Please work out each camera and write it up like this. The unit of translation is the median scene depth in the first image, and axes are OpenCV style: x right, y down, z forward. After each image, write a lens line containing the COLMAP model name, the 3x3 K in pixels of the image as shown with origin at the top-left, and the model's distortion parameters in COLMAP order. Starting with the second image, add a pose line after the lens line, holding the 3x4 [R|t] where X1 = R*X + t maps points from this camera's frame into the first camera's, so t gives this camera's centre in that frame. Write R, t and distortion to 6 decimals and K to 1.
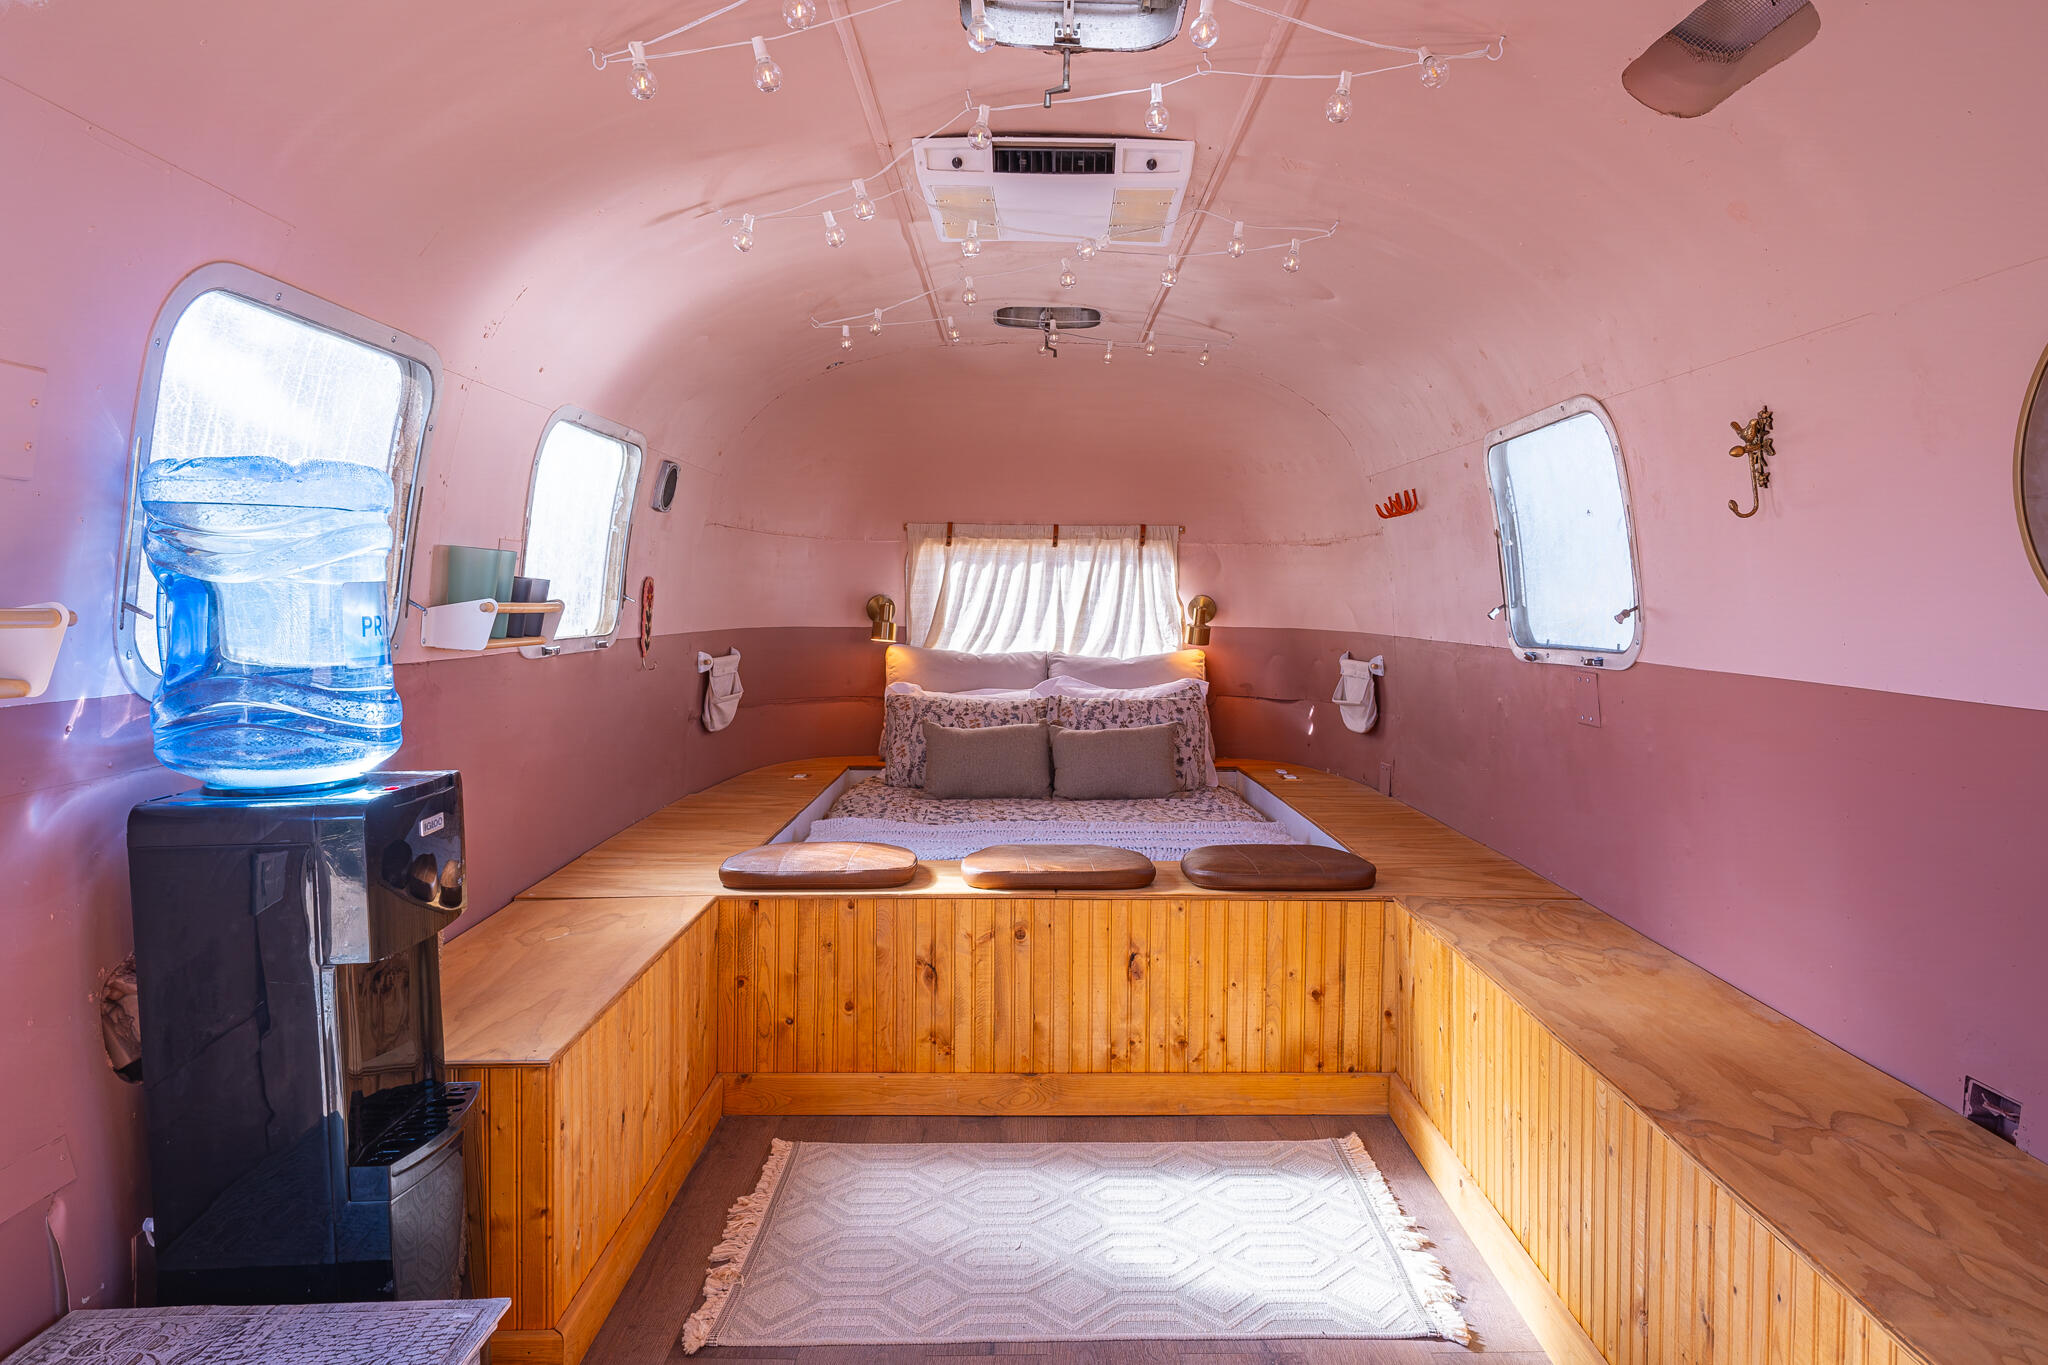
lens RADIAL K [[1357.1, 0, 1027.0], [0, 1357.1, 678.1], [0, 0, 1]] dist [0.028160, -0.053247]
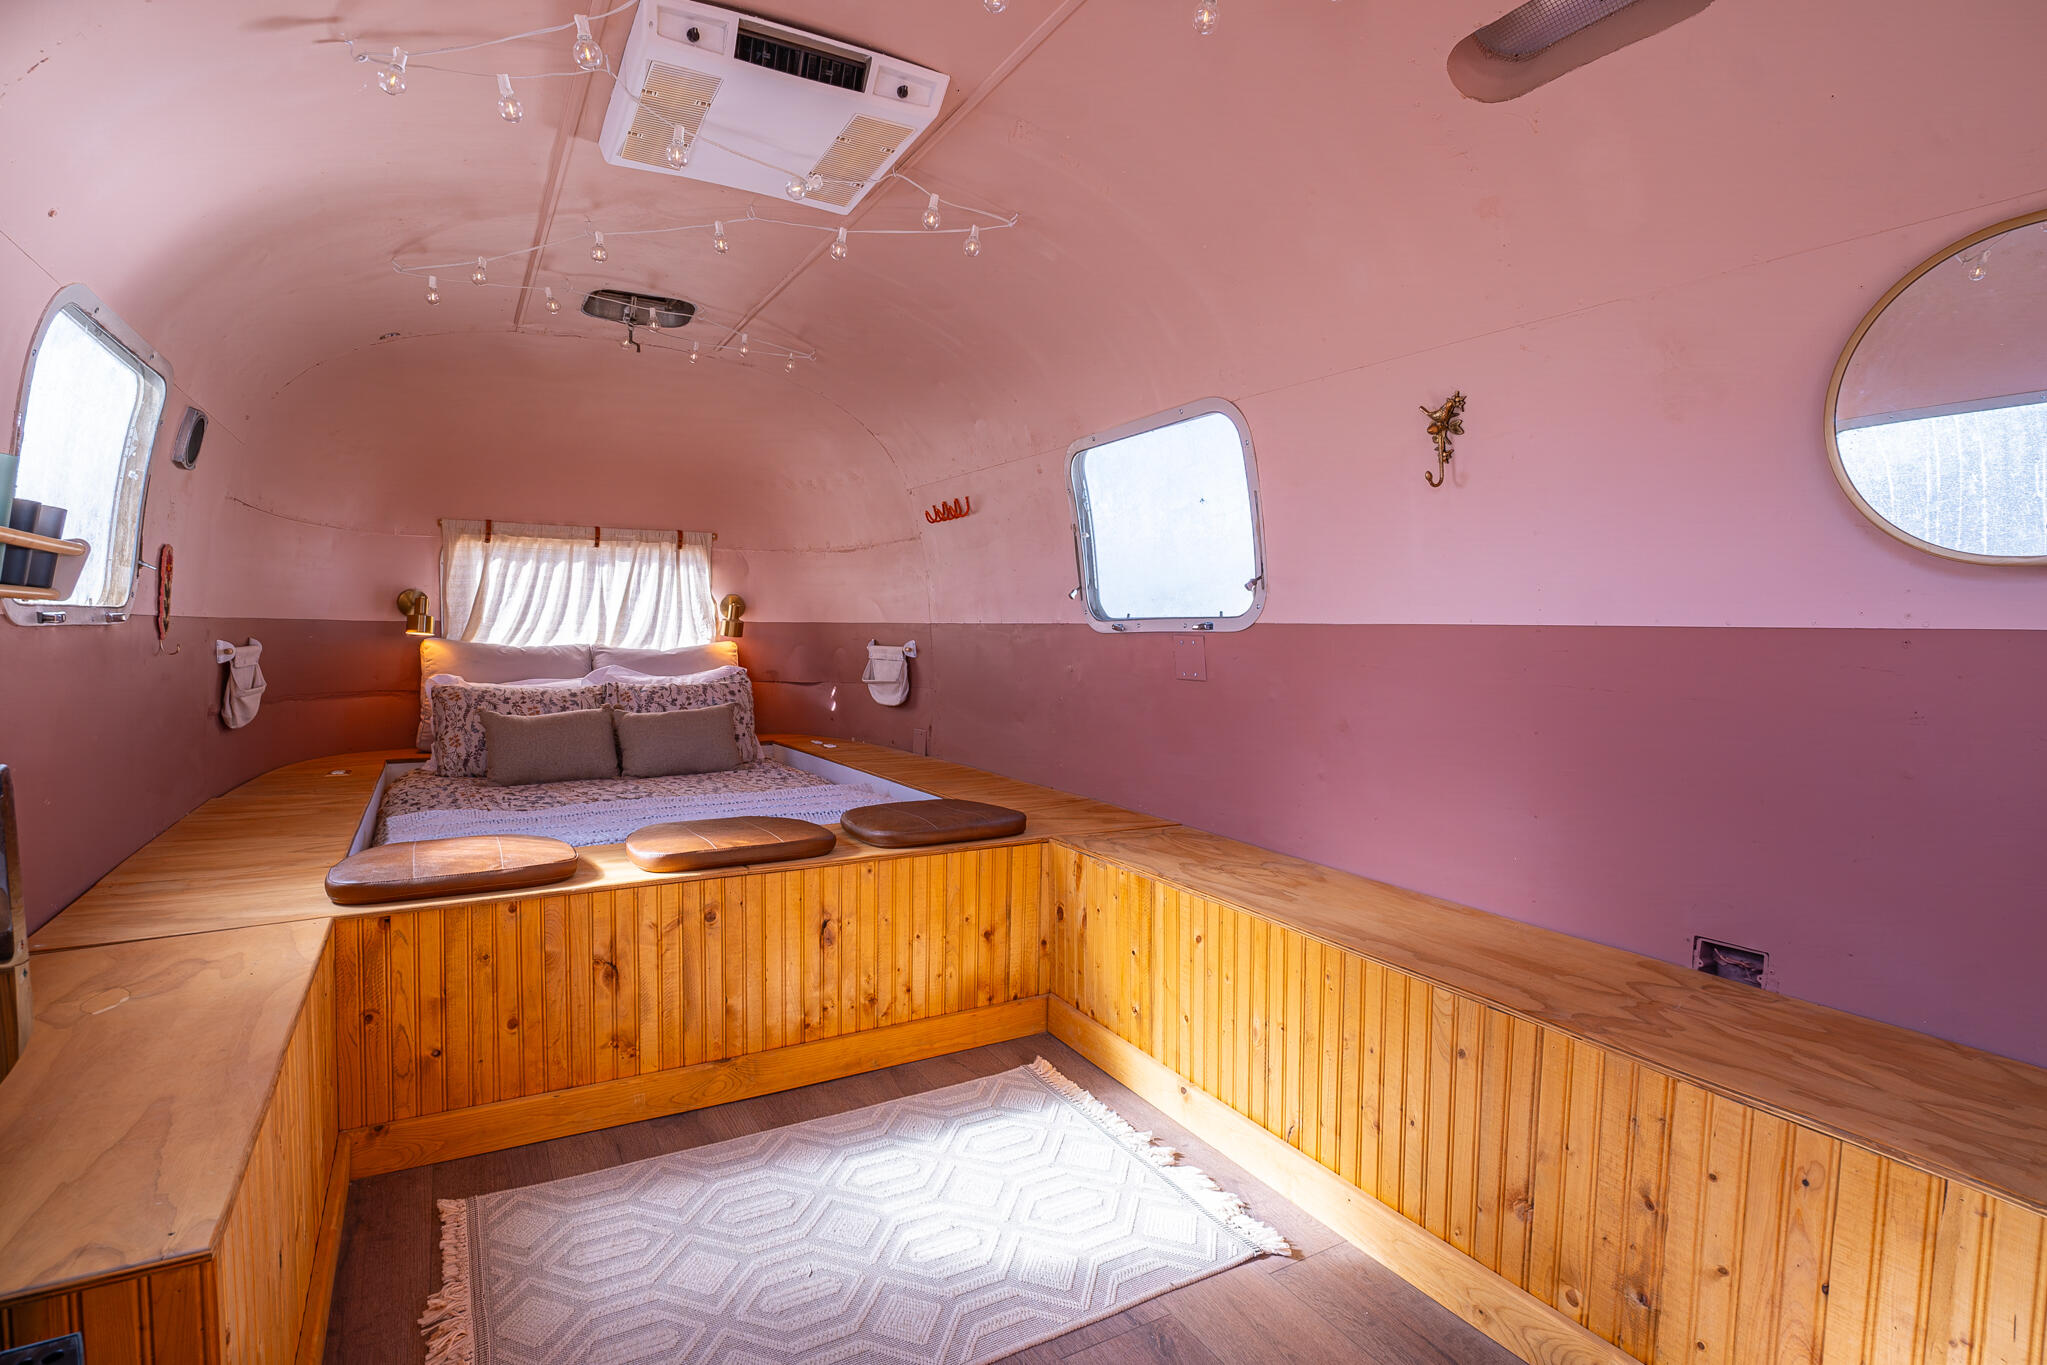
lens RADIAL K [[1016.3, 0, 1023.5], [0, 1016.3, 682.5], [0, 0, 1]] dist [-0.023764, -0.005906]
pose [[0.879709, -0.025116, 0.474848, -0.141986], [0.022957, 0.999683, 0.010345, 0.023381], [-0.474957, 0.001801, 0.880007, 0.273355]]
